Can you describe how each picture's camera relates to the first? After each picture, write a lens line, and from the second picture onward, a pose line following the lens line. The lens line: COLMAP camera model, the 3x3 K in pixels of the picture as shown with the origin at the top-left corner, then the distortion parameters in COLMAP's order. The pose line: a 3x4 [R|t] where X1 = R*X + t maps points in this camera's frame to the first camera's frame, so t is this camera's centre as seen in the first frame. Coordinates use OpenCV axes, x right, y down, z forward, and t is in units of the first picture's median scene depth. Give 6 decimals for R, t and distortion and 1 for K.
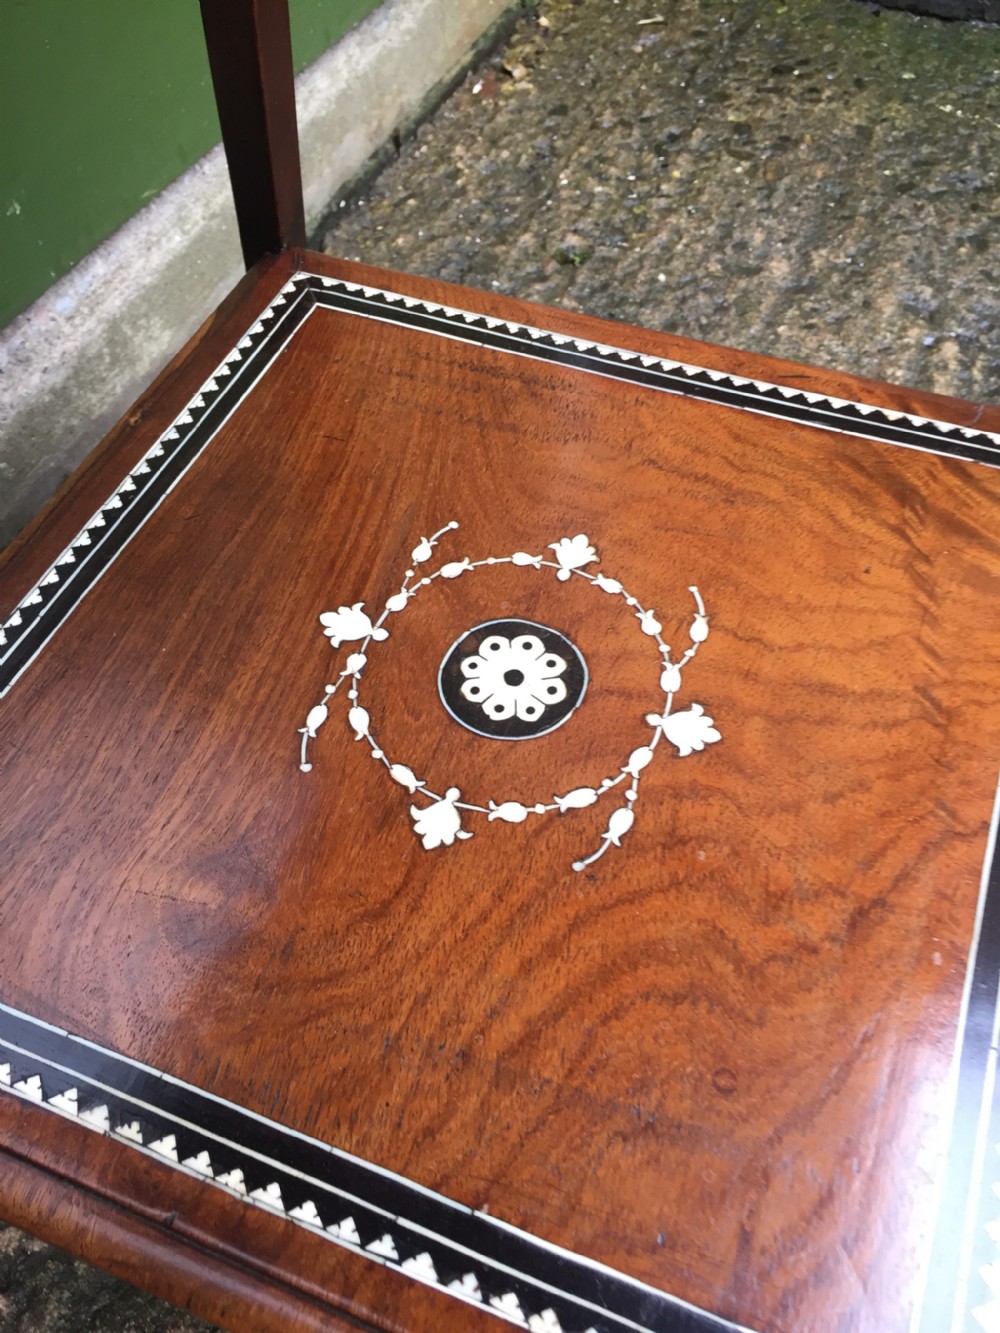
lens RADIAL K [[1162.5, 0, 503.2], [0, 1162.5, 663.6], [0, 0, 1]] dist [0.073893, -0.137707]
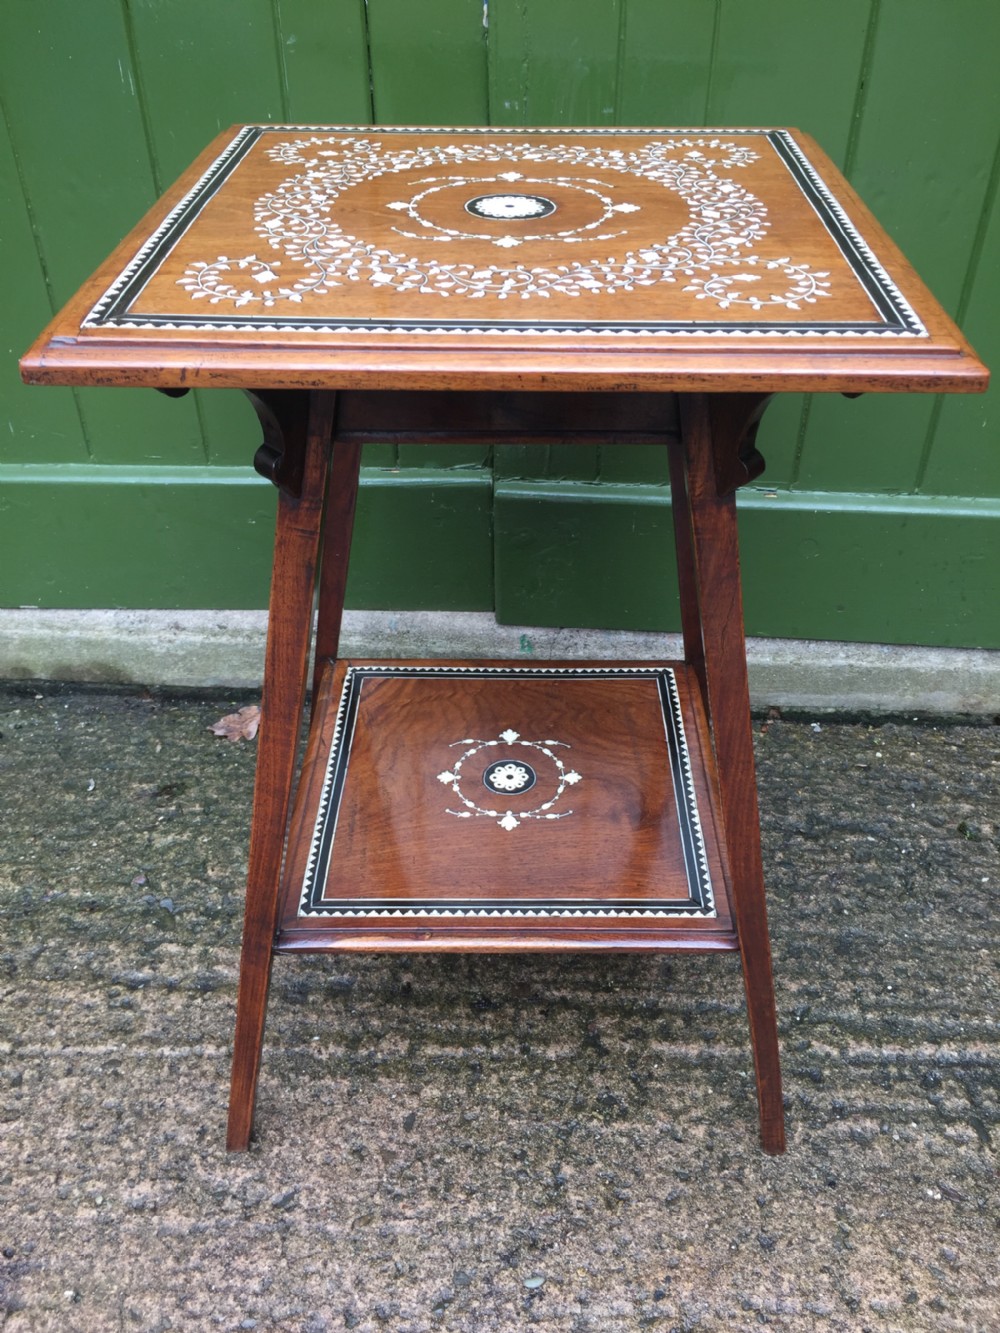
lens RADIAL K [[1141.0, 0, 504.9], [0, 1141.0, 668.0], [0, 0, 1]] dist [0.088887, -0.124574]
pose [[0.336383, 0.579709, -0.742149, 1.576670], [-0.747160, 0.643995, 0.164384, -0.537936], [0.573235, 0.499208, 0.649764, -0.752360]]
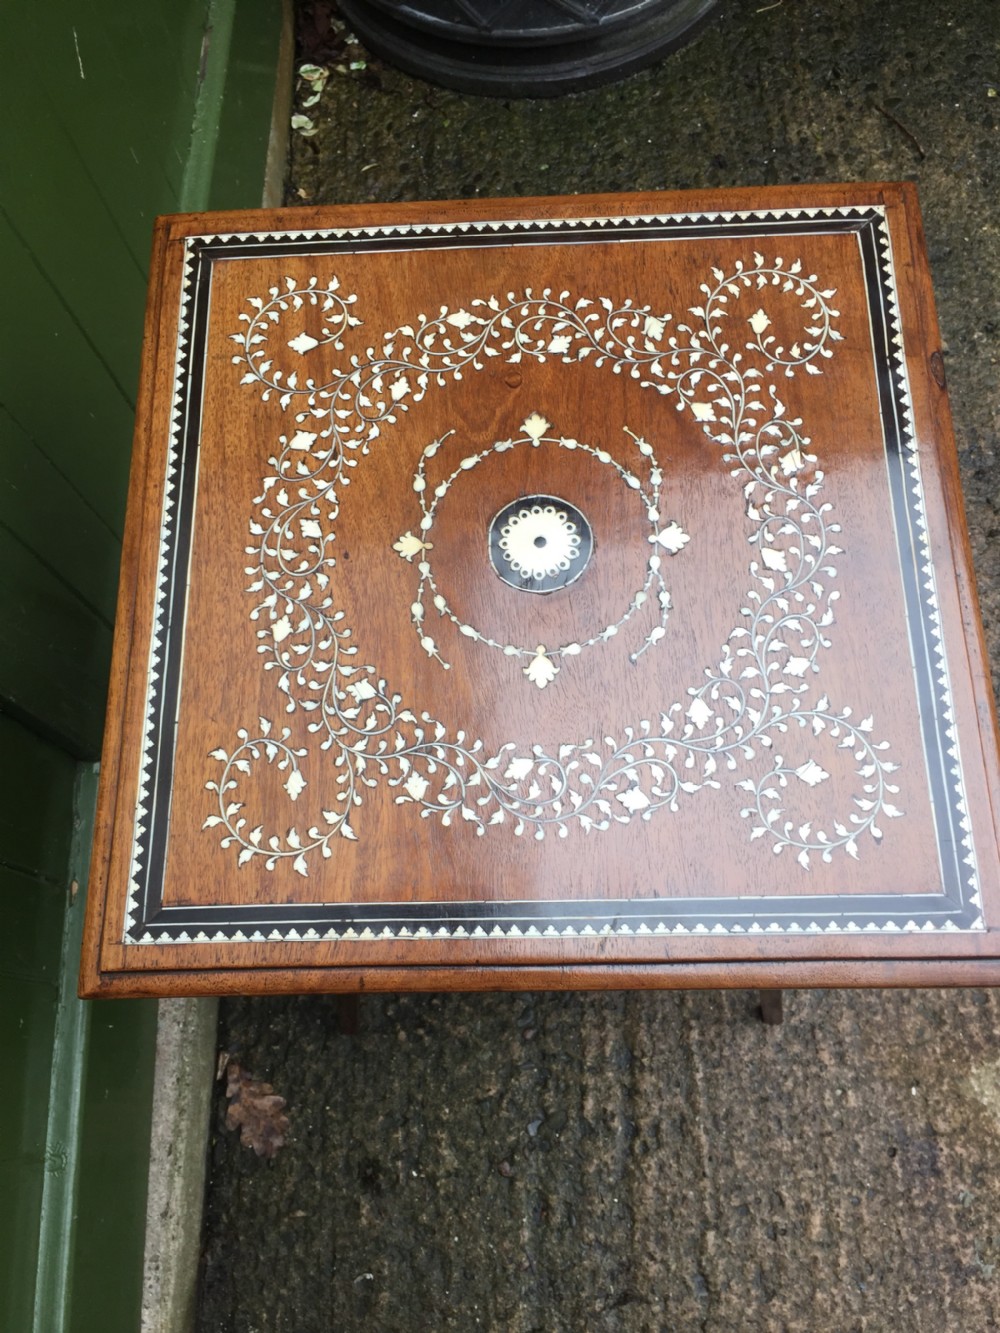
lens RADIAL K [[1137.1, 0, 497.0], [0, 1137.1, 672.4], [0, 0, 1]] dist [0.087217, -0.122569]
pose [[0.920869, -0.381497, 0.080373, -0.213548], [0.337193, 0.882820, 0.327001, -0.975565], [-0.195705, -0.274024, 0.941600, -1.372505]]
